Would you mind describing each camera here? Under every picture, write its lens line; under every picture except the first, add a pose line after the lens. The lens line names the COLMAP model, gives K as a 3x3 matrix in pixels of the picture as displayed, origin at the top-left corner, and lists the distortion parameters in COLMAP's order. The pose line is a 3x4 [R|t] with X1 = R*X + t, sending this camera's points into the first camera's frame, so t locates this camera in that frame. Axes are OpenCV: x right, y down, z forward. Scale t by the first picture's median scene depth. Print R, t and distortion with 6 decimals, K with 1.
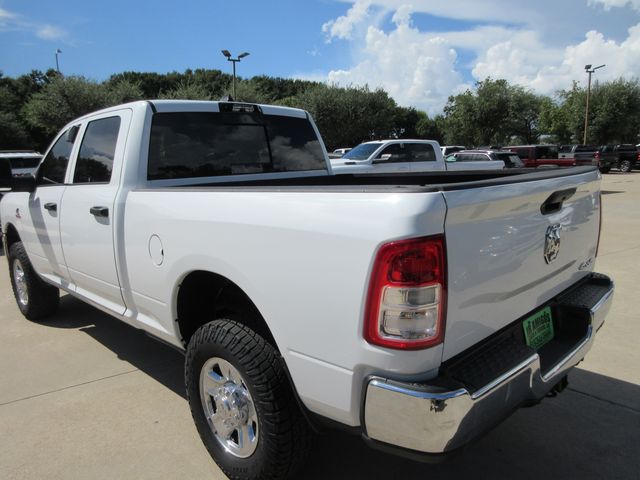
lens RADIAL K [[472.7, 0, 317.1], [0, 472.7, 238.6], [0, 0, 1]] dist [-0.014936, 0.021600]
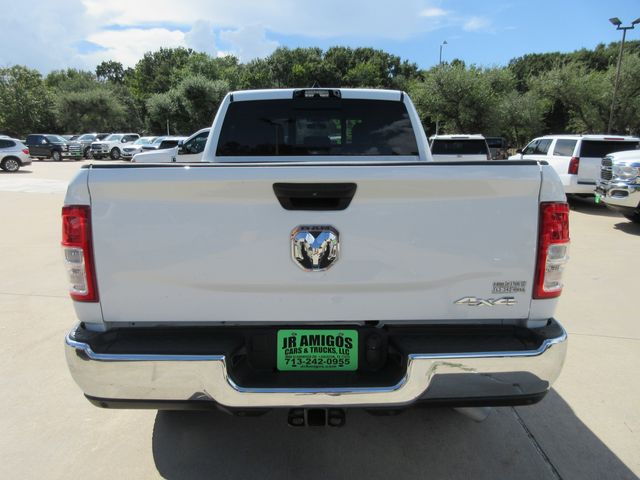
lens RADIAL K [[472.7, 0, 323.2], [0, 472.7, 243.3], [0, 0, 1]] dist [-0.014936, 0.021600]
pose [[0.713531, 0.167197, -0.680382, 0.364573], [-0.139605, 0.985564, 0.095785, -0.027216], [0.686574, 0.026639, 0.726571, 0.139364]]
